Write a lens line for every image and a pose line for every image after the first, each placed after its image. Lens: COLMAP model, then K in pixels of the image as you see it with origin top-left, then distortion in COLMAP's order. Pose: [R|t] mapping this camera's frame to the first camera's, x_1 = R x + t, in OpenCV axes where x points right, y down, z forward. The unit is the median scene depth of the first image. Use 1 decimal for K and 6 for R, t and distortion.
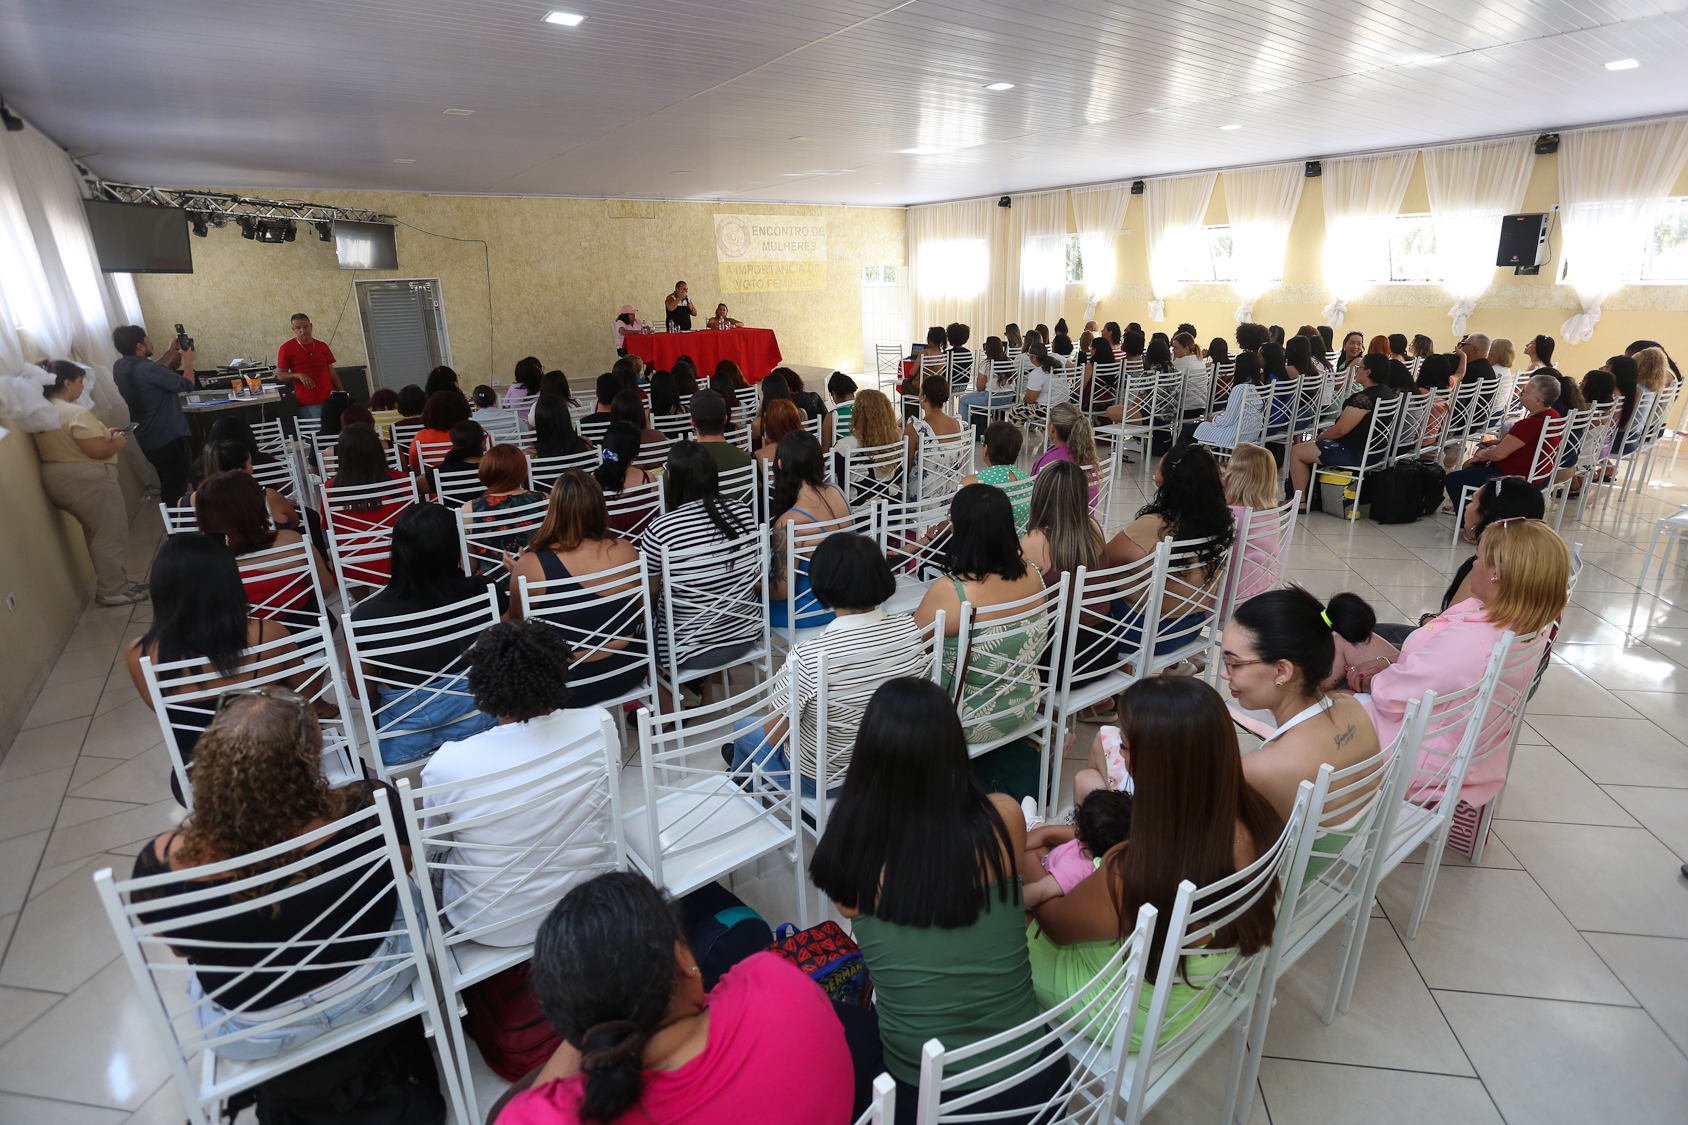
lens RADIAL K [[842.2, 0, 871.5], [0, 842.2, 537.7], [0, 0, 1]] dist [-0.066597, 0.027308]
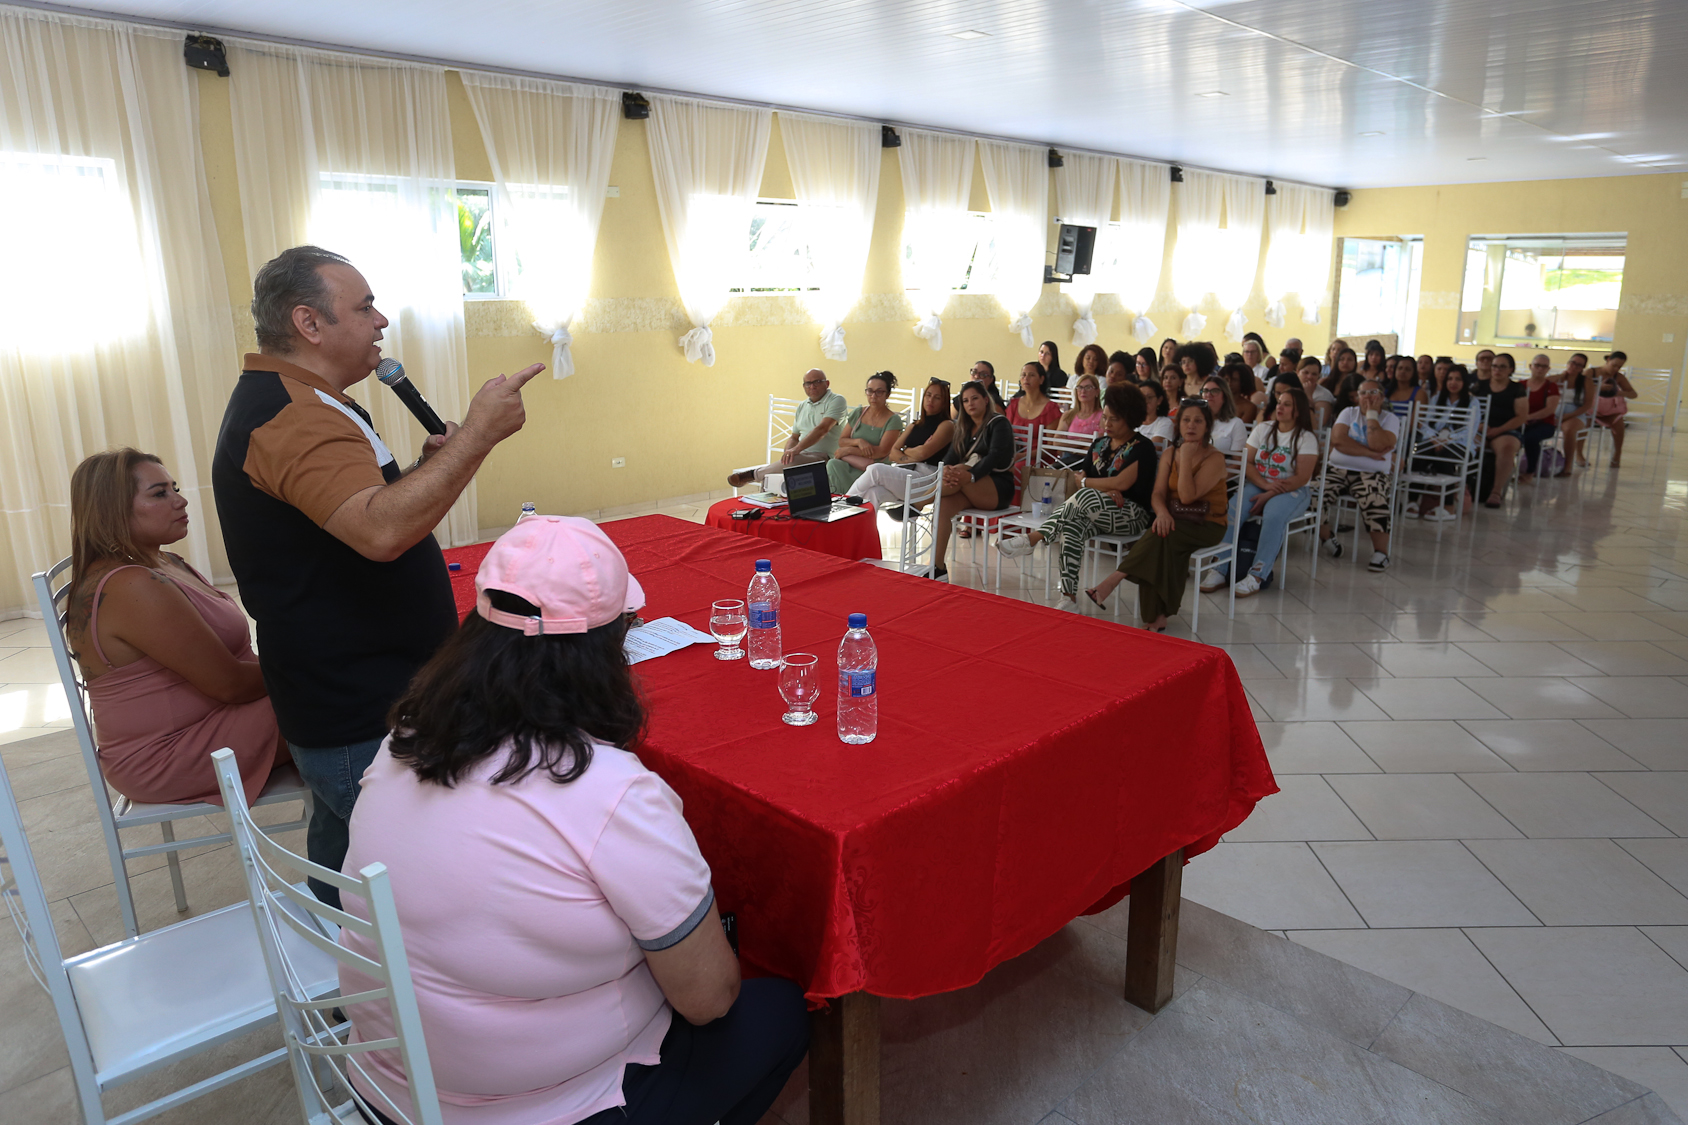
lens RADIAL K [[1127.3, 0, 888.8], [0, 1127.3, 541.0], [0, 0, 1]] dist [-0.063043, 0.051212]
pose [[-0.152624, -0.215546, 0.964493, -0.644448], [0.281955, 0.925869, 0.251531, -0.489816], [-0.947210, 0.310333, -0.080535, 1.581129]]
